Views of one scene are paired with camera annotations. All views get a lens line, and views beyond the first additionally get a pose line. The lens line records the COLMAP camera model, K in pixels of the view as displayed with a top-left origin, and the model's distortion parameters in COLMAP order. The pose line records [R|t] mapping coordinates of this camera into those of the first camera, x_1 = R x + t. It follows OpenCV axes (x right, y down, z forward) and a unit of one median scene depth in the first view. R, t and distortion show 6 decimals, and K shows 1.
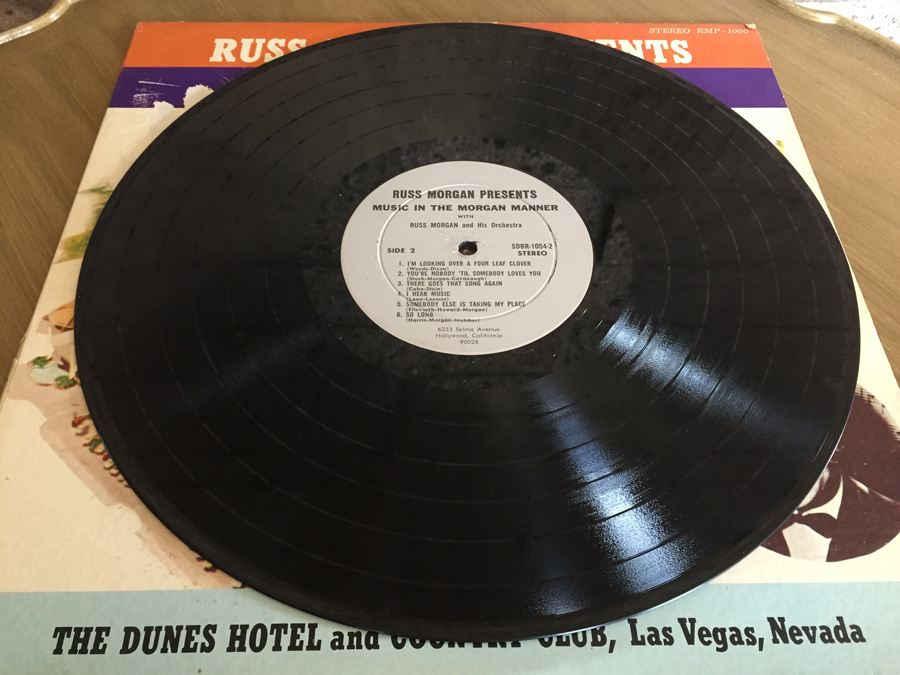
lens RADIAL K [[777.8, 0, 450.0], [0, 777.8, 337.5], [0, 0, 1]] dist [0.075494, -0.134635]
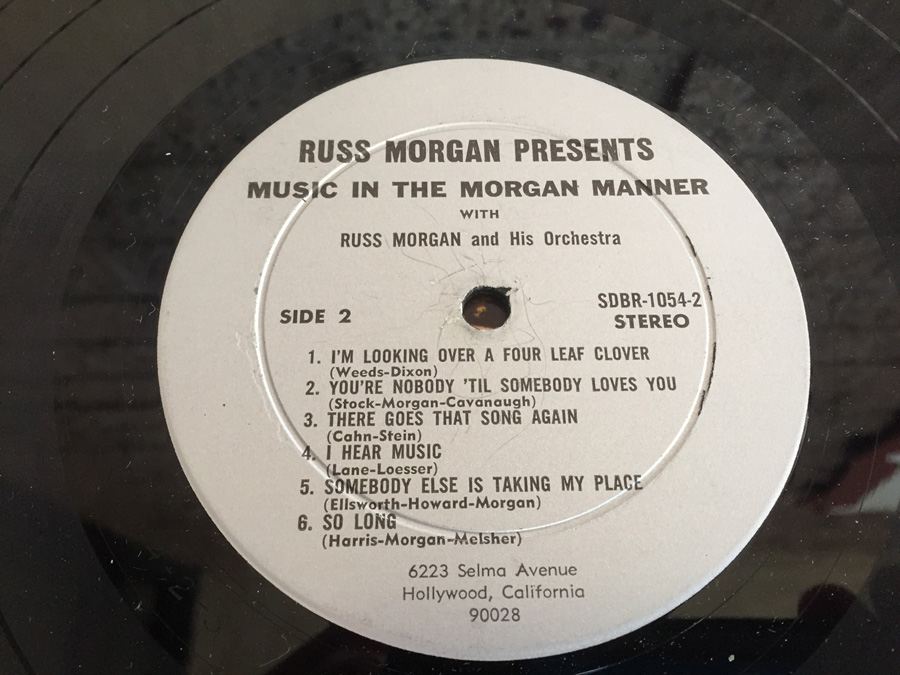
lens RADIAL K [[777.8, 0, 450.0], [0, 777.8, 337.5], [0, 0, 1]] dist [0.075494, -0.134635]
pose [[0.999966, -0.006284, 0.005290, 0.002342], [0.005116, 0.980308, 0.197410, -0.173684], [-0.006426, -0.197376, 0.980307, 0.598941]]
